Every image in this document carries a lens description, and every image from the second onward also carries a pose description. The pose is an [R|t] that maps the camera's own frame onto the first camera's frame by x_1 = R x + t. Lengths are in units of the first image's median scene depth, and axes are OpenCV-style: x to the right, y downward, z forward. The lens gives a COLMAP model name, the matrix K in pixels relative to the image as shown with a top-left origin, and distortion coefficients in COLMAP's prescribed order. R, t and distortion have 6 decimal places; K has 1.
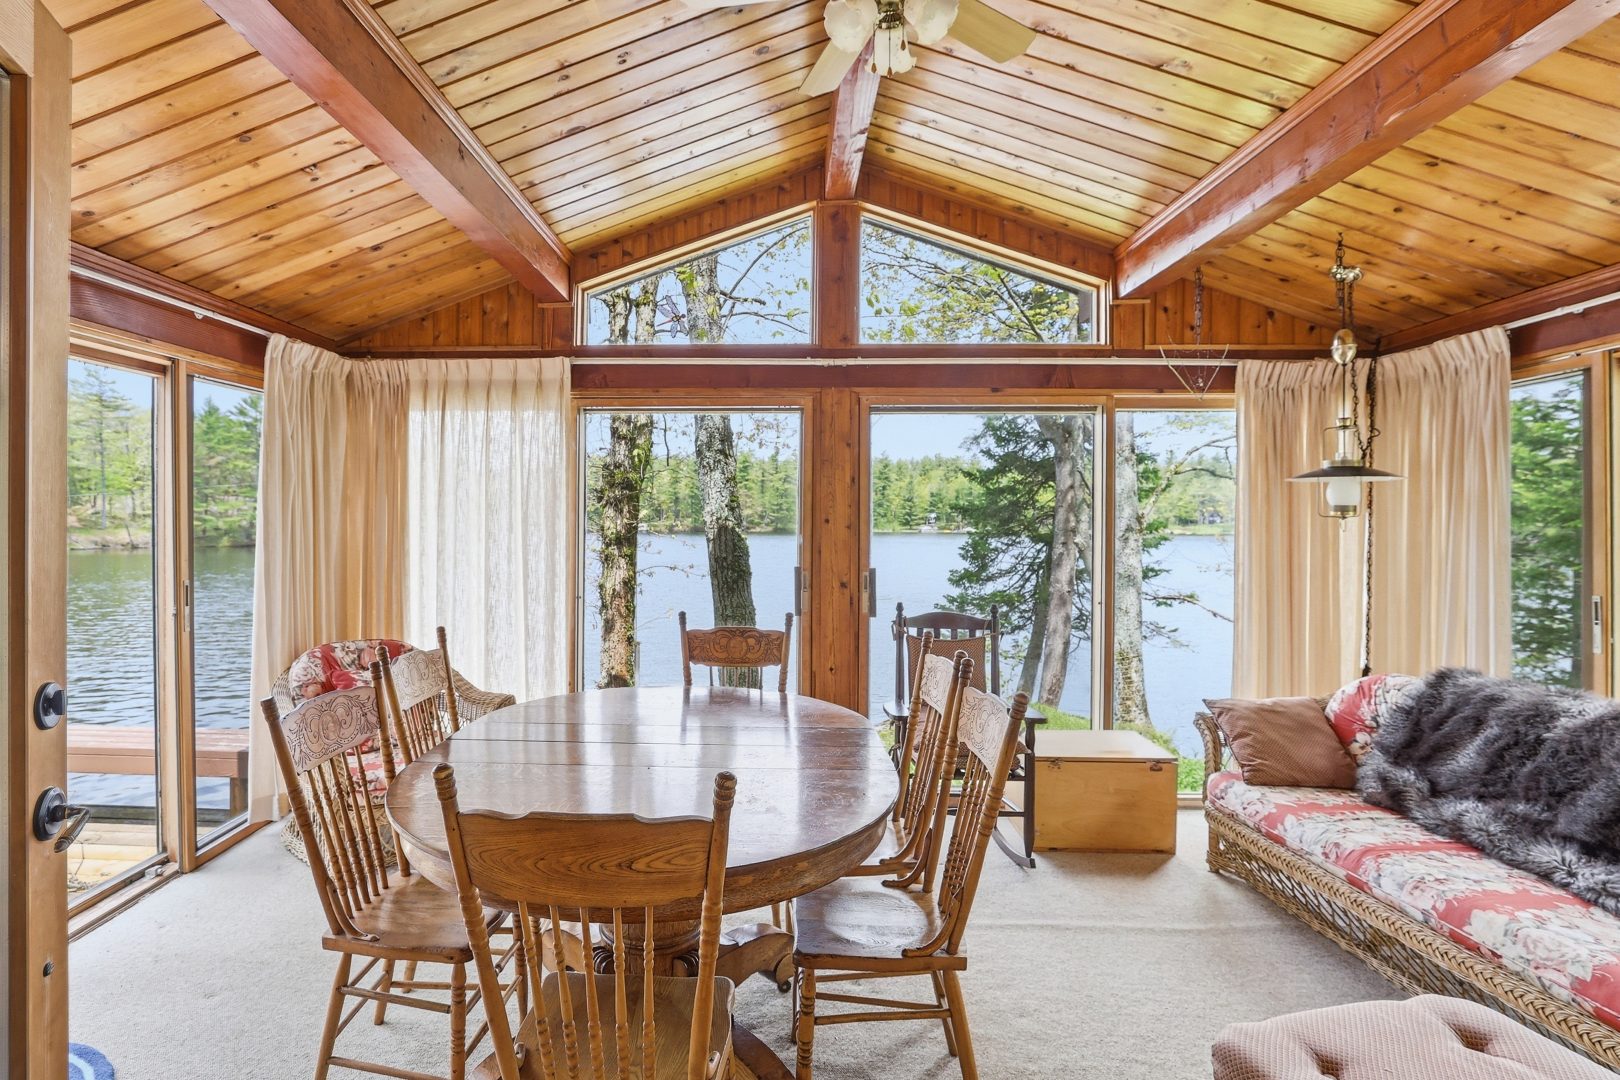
lens RADIAL K [[829.1, 0, 806.6], [0, 829.1, 531.7], [0, 0, 1]] dist [-0.002931, -0.000634]
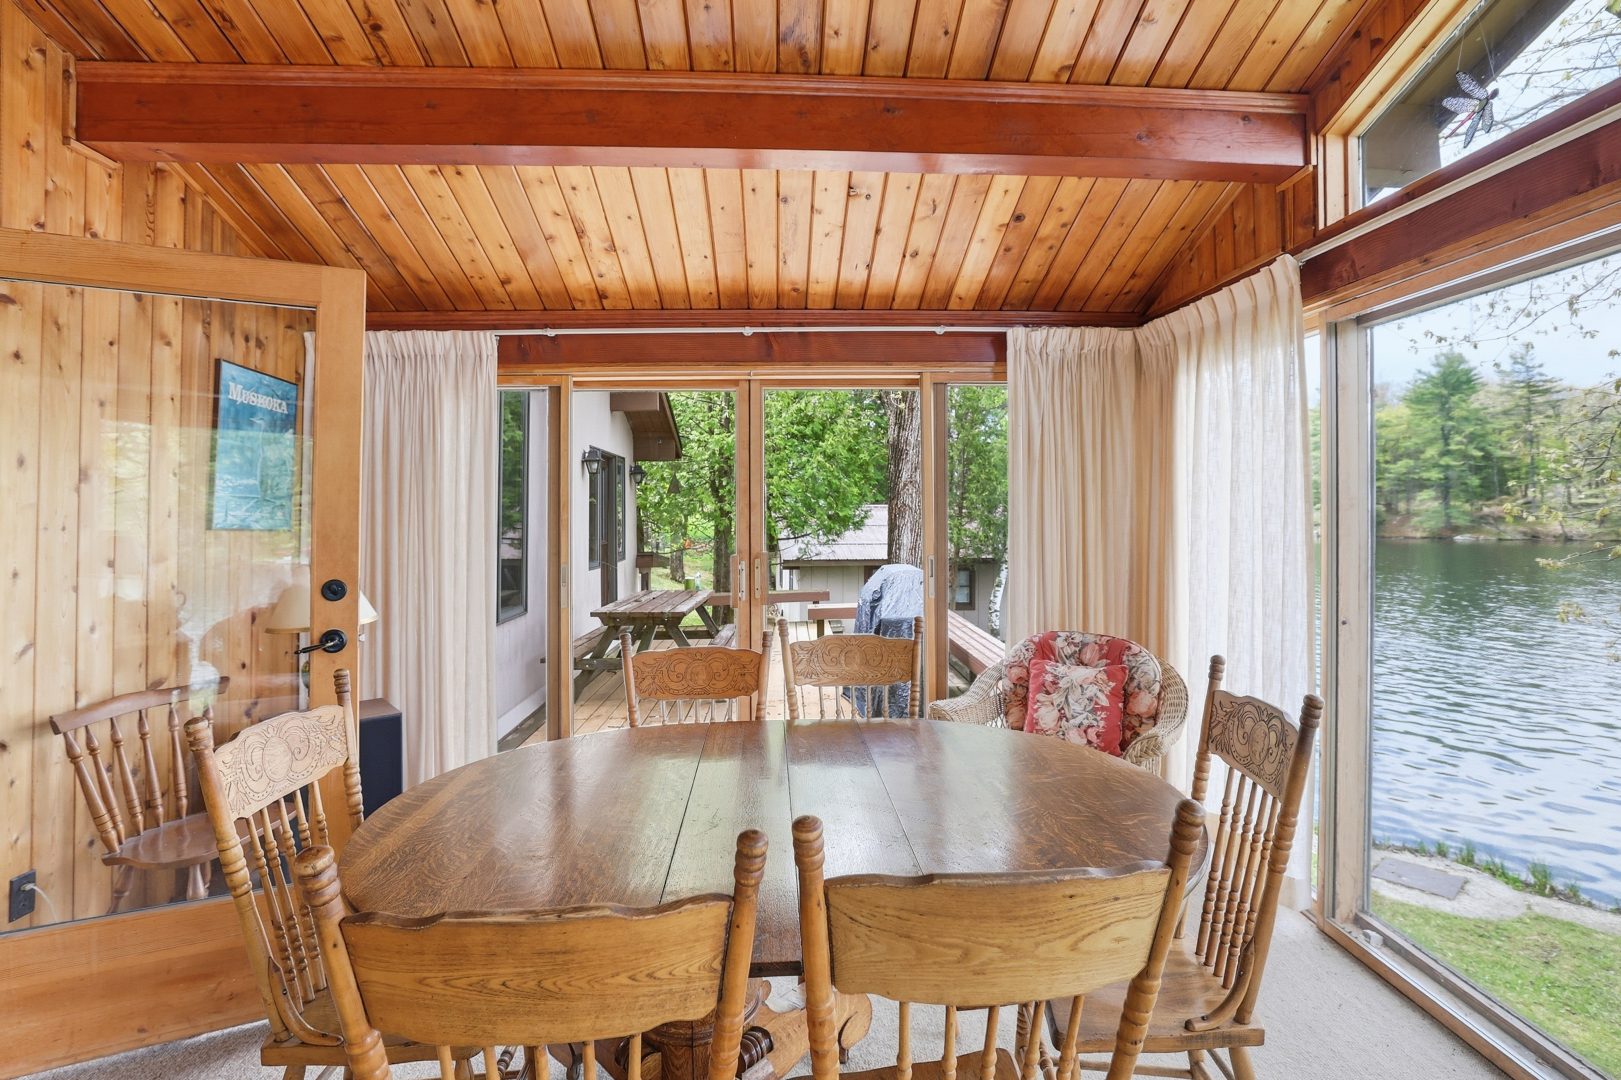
lens RADIAL K [[829.6, 0, 801.4], [0, 829.6, 500.5], [0, 0, 1]] dist [-0.002931, -0.000634]
pose [[0.068089, -0.016797, -0.997538, 0.333704], [-0.009908, 0.999798, -0.017511, 0.001585], [0.997630, 0.011076, 0.067909, 0.559482]]
